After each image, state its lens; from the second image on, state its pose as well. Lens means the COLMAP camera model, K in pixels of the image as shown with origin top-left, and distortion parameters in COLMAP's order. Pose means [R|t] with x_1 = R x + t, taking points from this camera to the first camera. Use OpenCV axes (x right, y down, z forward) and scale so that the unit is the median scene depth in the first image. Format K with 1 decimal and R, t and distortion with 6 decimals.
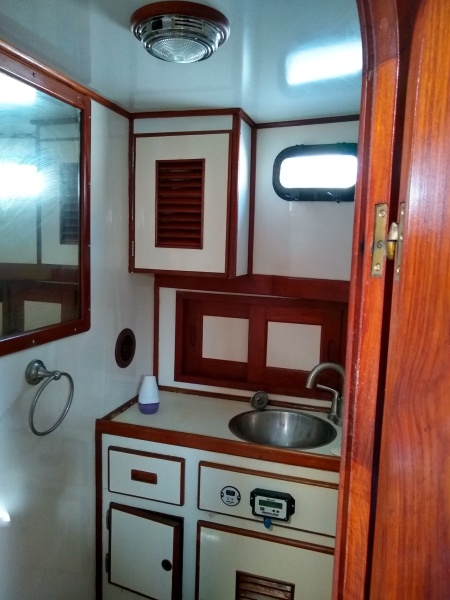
lens RADIAL K [[477.8, 0, 225.0], [0, 477.8, 300.0], [0, 0, 1]] dist [-0.009996, -0.009445]
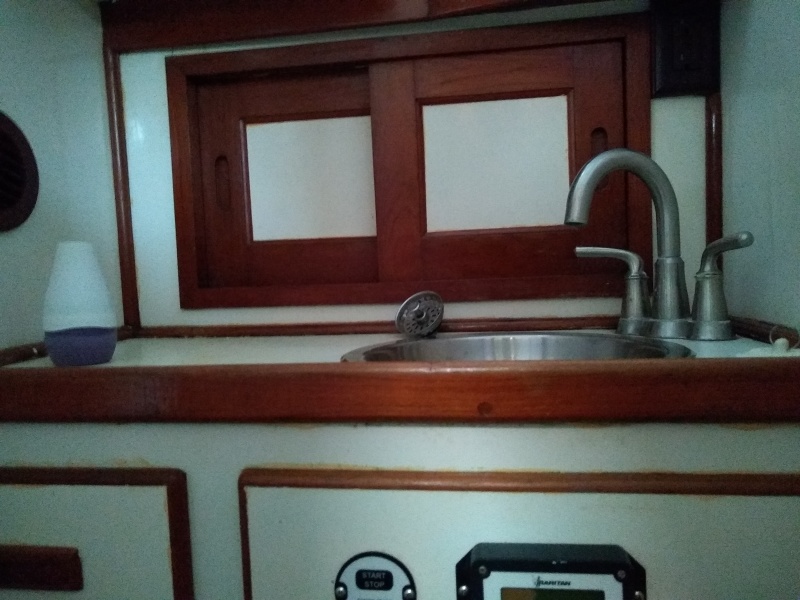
lens RADIAL K [[645.2, 0, 400.0], [0, 645.2, 300.0], [0, 0, 1]] dist [0.036097, -0.003551]
pose [[0.987231, -0.078247, 0.138749, -0.008874], [0.086864, 0.994579, -0.057165, 0.229106], [-0.133524, 0.068488, 0.988676, 0.534571]]
